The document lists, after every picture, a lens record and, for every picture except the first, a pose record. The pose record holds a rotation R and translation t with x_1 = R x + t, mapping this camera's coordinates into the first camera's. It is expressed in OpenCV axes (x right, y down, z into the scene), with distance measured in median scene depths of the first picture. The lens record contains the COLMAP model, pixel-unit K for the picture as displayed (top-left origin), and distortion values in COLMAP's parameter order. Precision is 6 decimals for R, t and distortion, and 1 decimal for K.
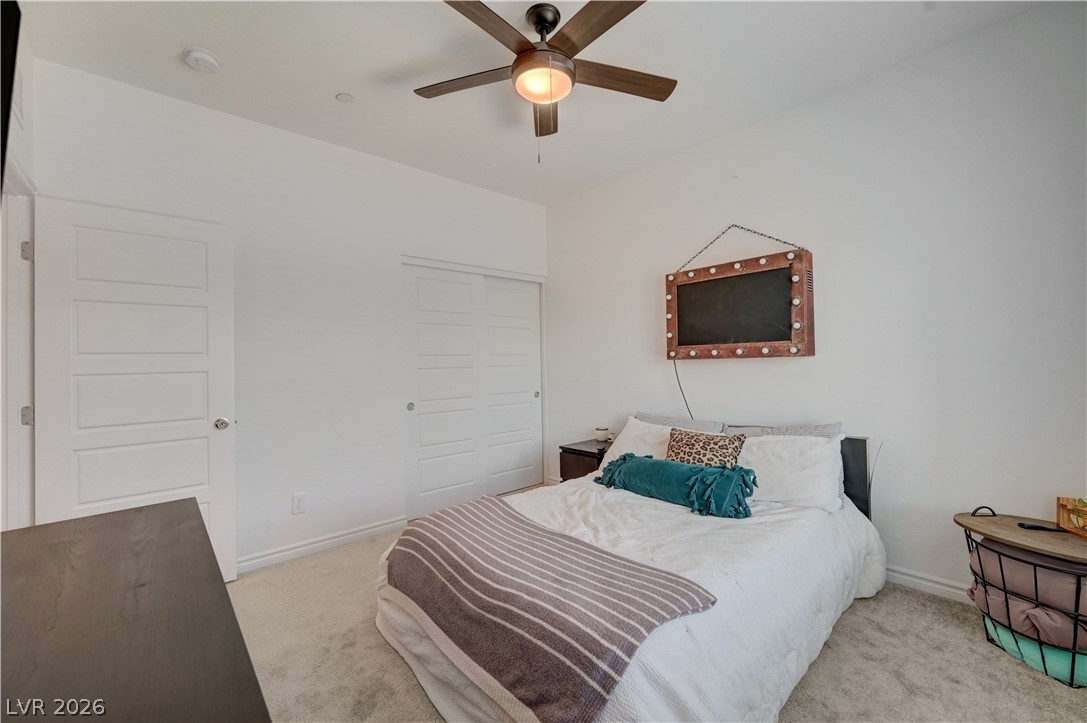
lens RADIAL K [[429.1, 0, 544.8], [0, 429.1, 373.5], [0, 0, 1]] dist [0.006437, 0.000197]
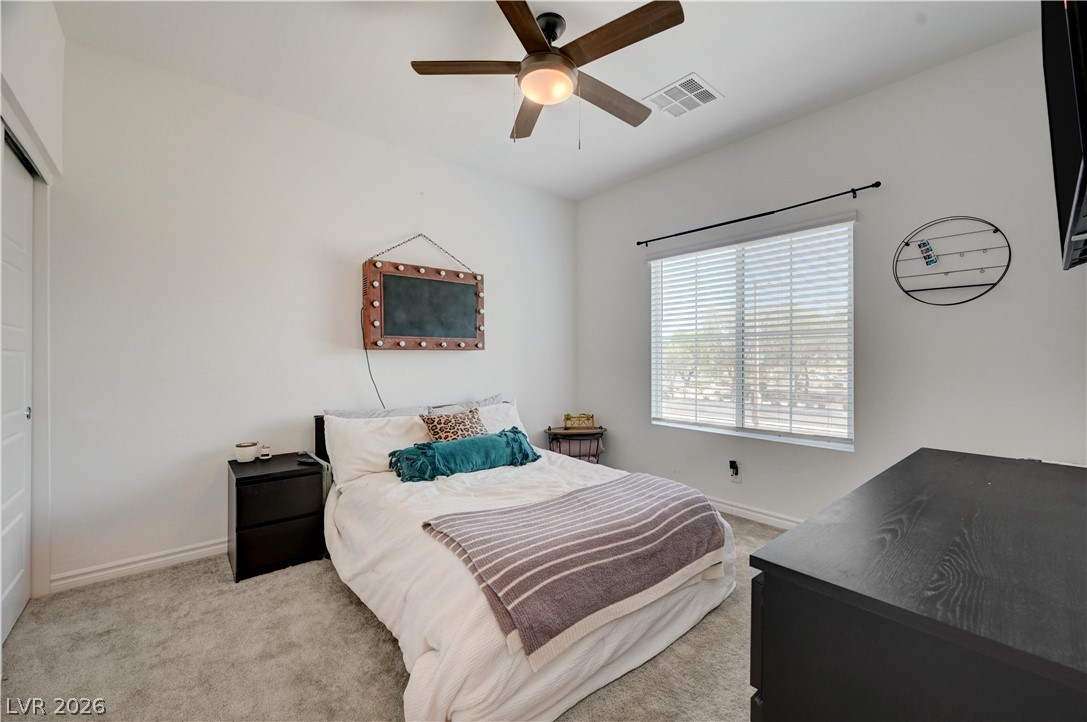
lens RADIAL K [[429.1, 0, 544.8], [0, 429.1, 373.0], [0, 0, 1]] dist [0.006437, 0.000197]
pose [[0.047745, -0.014143, 0.998759, -0.958119], [0.020839, 0.999696, 0.013160, 0.025176], [-0.998642, 0.020185, 0.048026, 0.852586]]
